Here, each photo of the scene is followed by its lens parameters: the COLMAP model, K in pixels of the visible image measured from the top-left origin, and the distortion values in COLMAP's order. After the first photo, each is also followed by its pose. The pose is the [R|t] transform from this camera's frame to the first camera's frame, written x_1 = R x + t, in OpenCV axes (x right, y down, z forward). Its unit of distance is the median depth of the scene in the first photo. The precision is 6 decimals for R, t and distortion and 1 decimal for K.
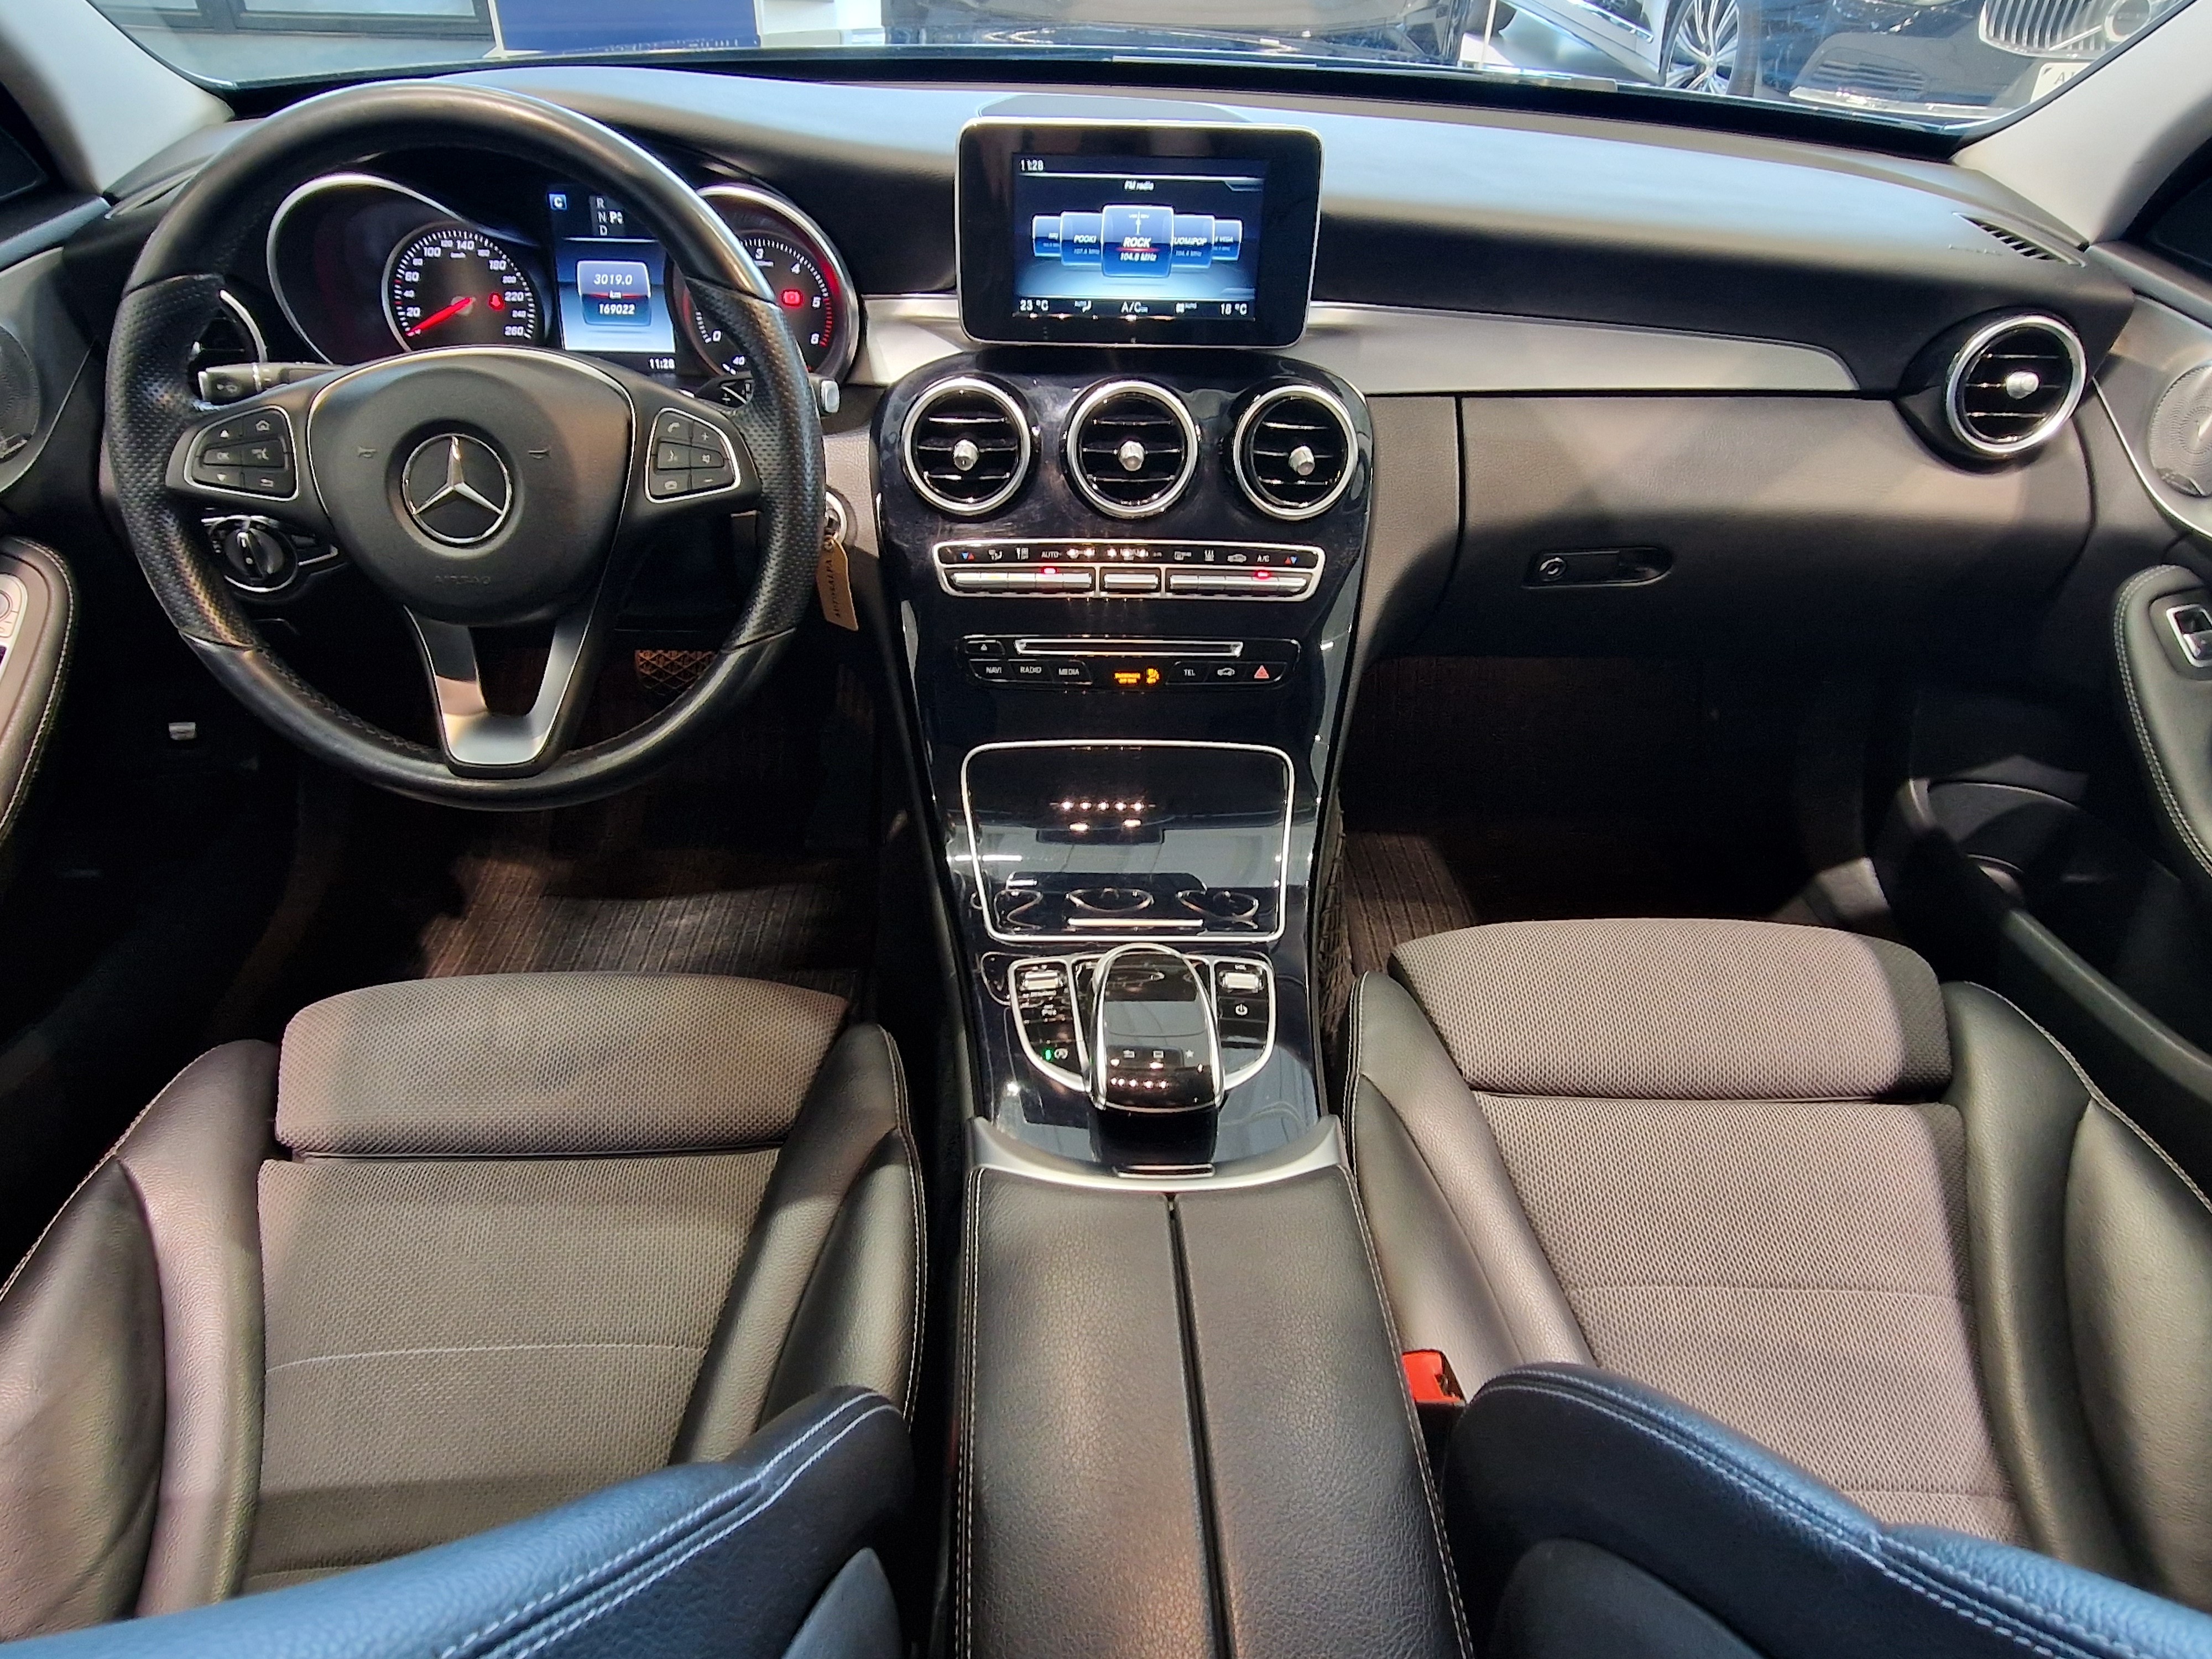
lens RADIAL K [[1434.3, 0, 1095.9], [0, 1434.3, 830.0], [0, 0, 1]] dist [0.007230, -0.001005]
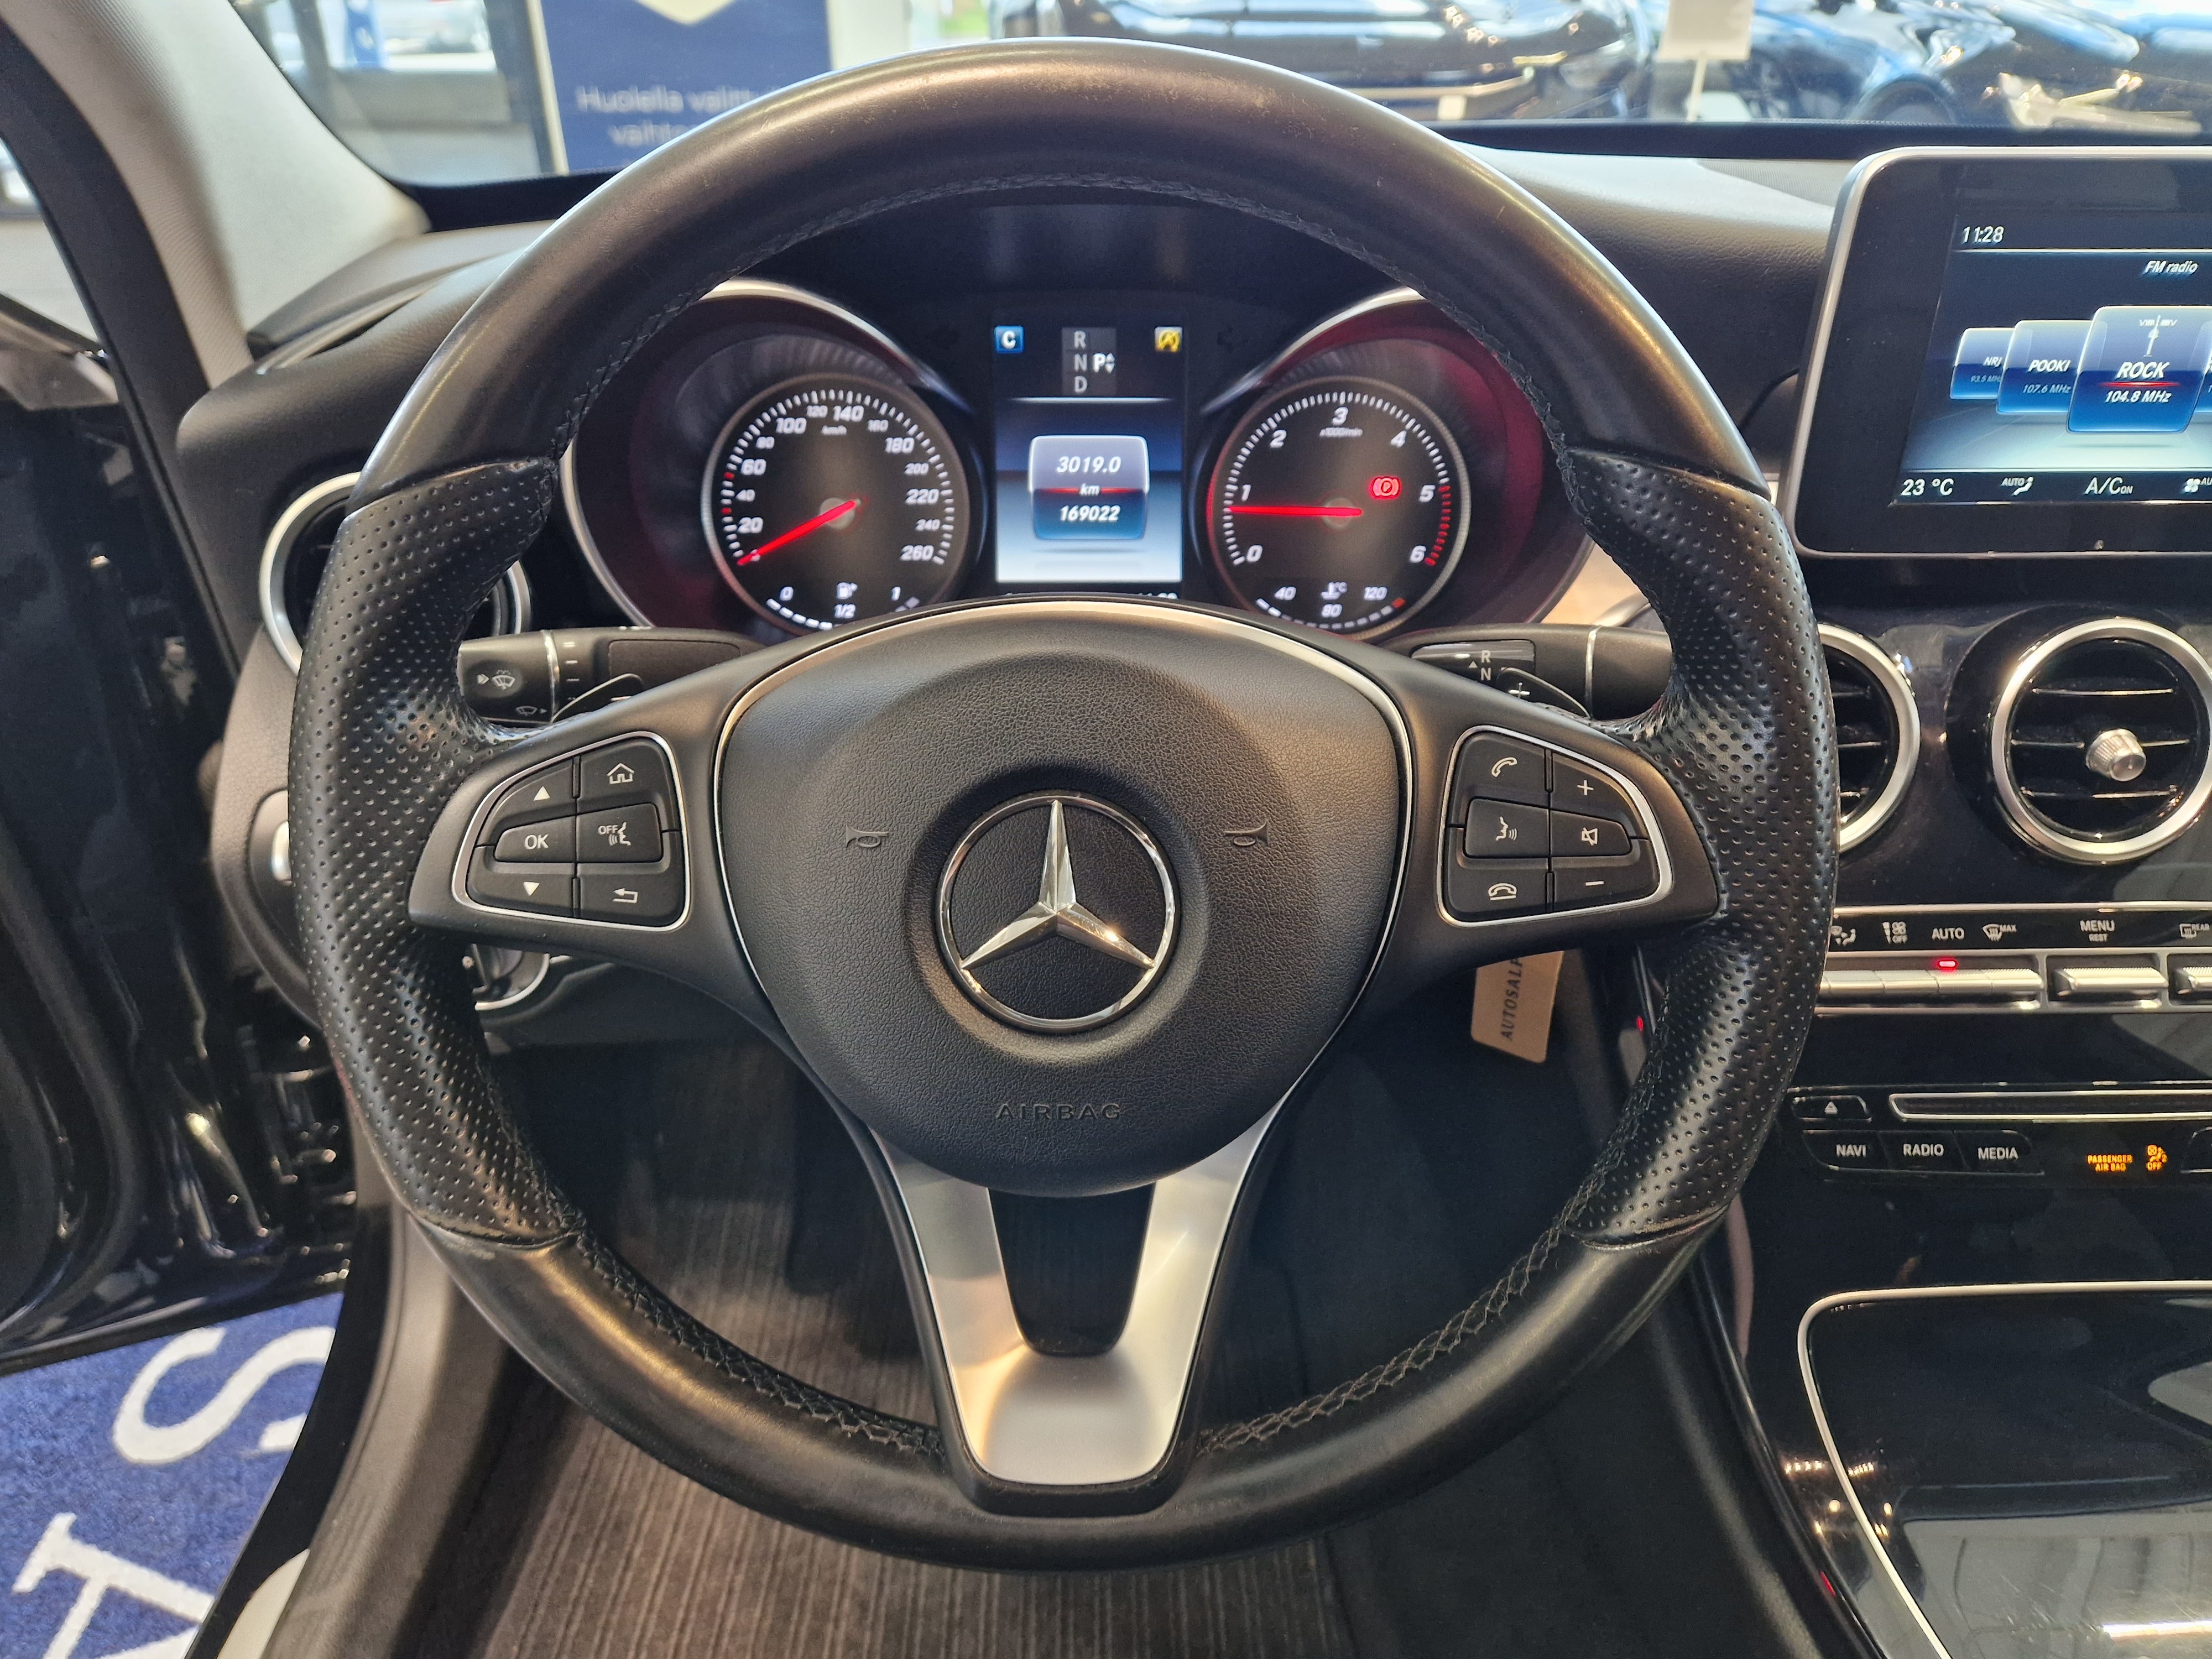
lens RADIAL K [[1520.1, 0, 1112.5], [0, 1520.1, 854.6], [0, 0, 1]] dist [0.074480, -0.071433]
pose [[0.999716, -0.016978, -0.016728, -0.335603], [0.014941, 0.993233, -0.115171, -0.159484], [0.018570, 0.114888, 0.993205, 0.415585]]
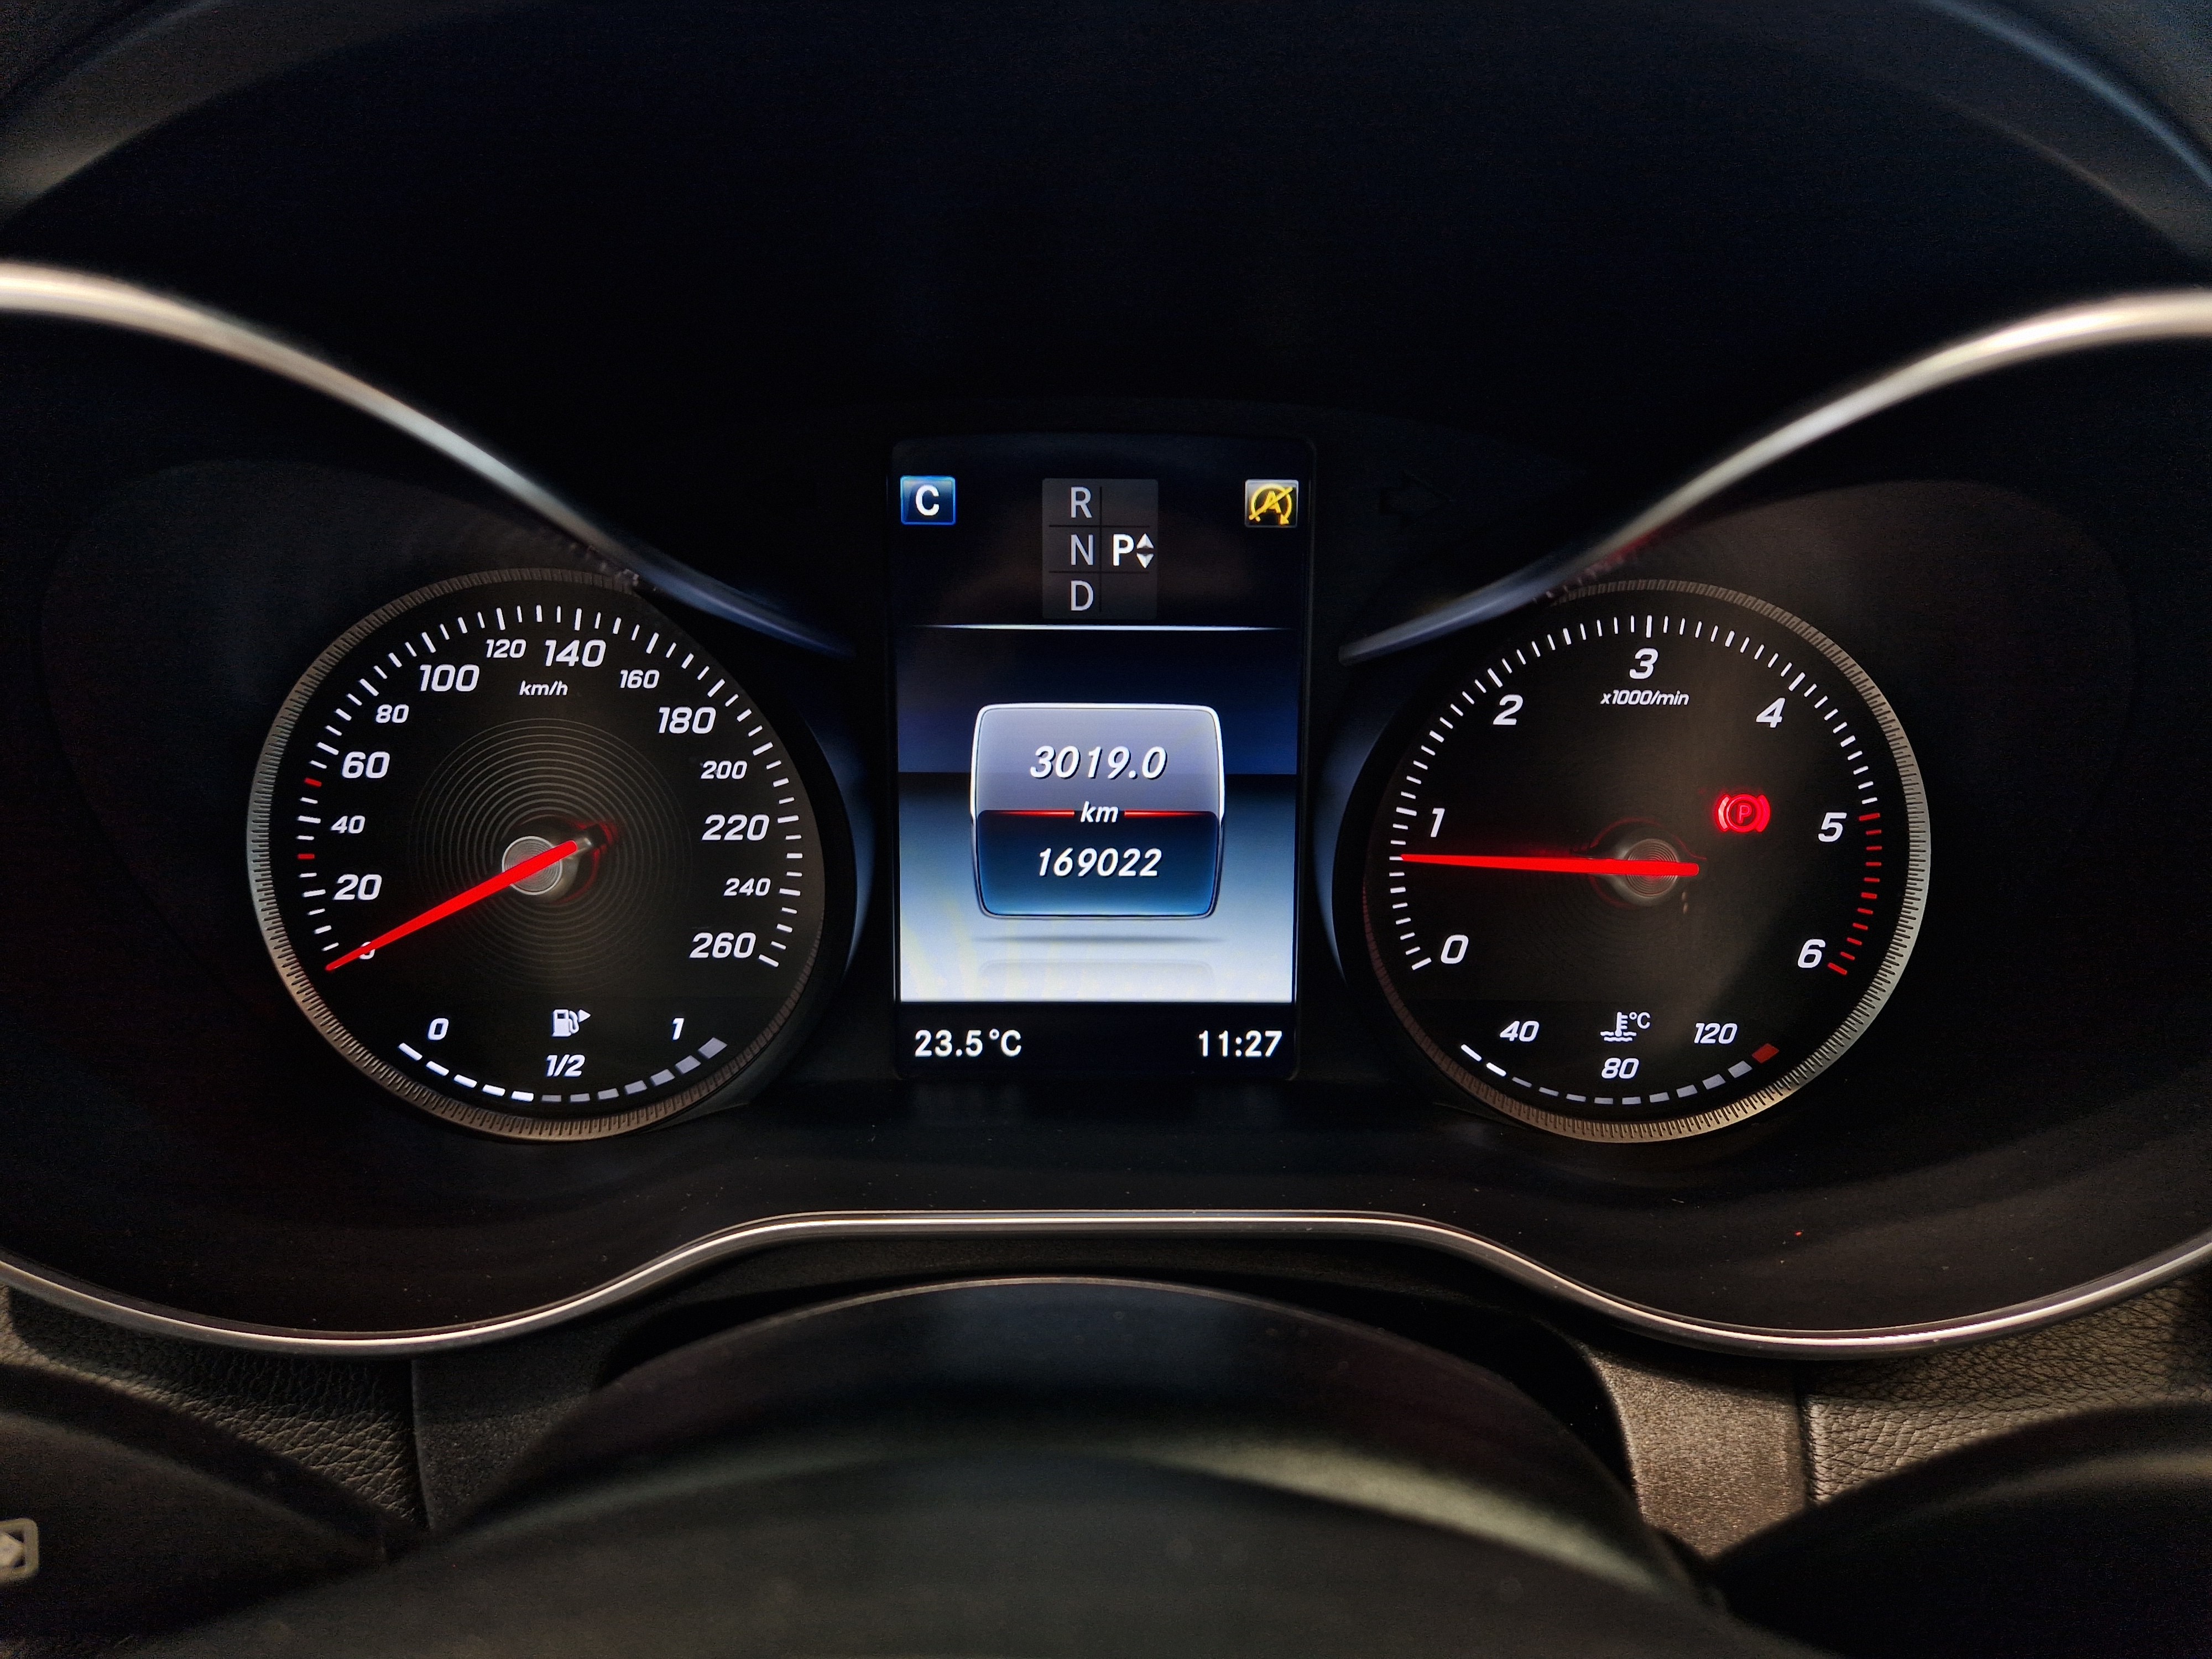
lens RADIAL K [[1520.1, 0, 1112.5], [0, 1520.1, 854.6], [0, 0, 1]] dist [0.074480, -0.071433]
pose [[0.999649, -0.012275, -0.023489, -0.344108], [0.005969, 0.967785, -0.251706, -0.308623], [0.025822, 0.251478, 0.967519, 0.762179]]
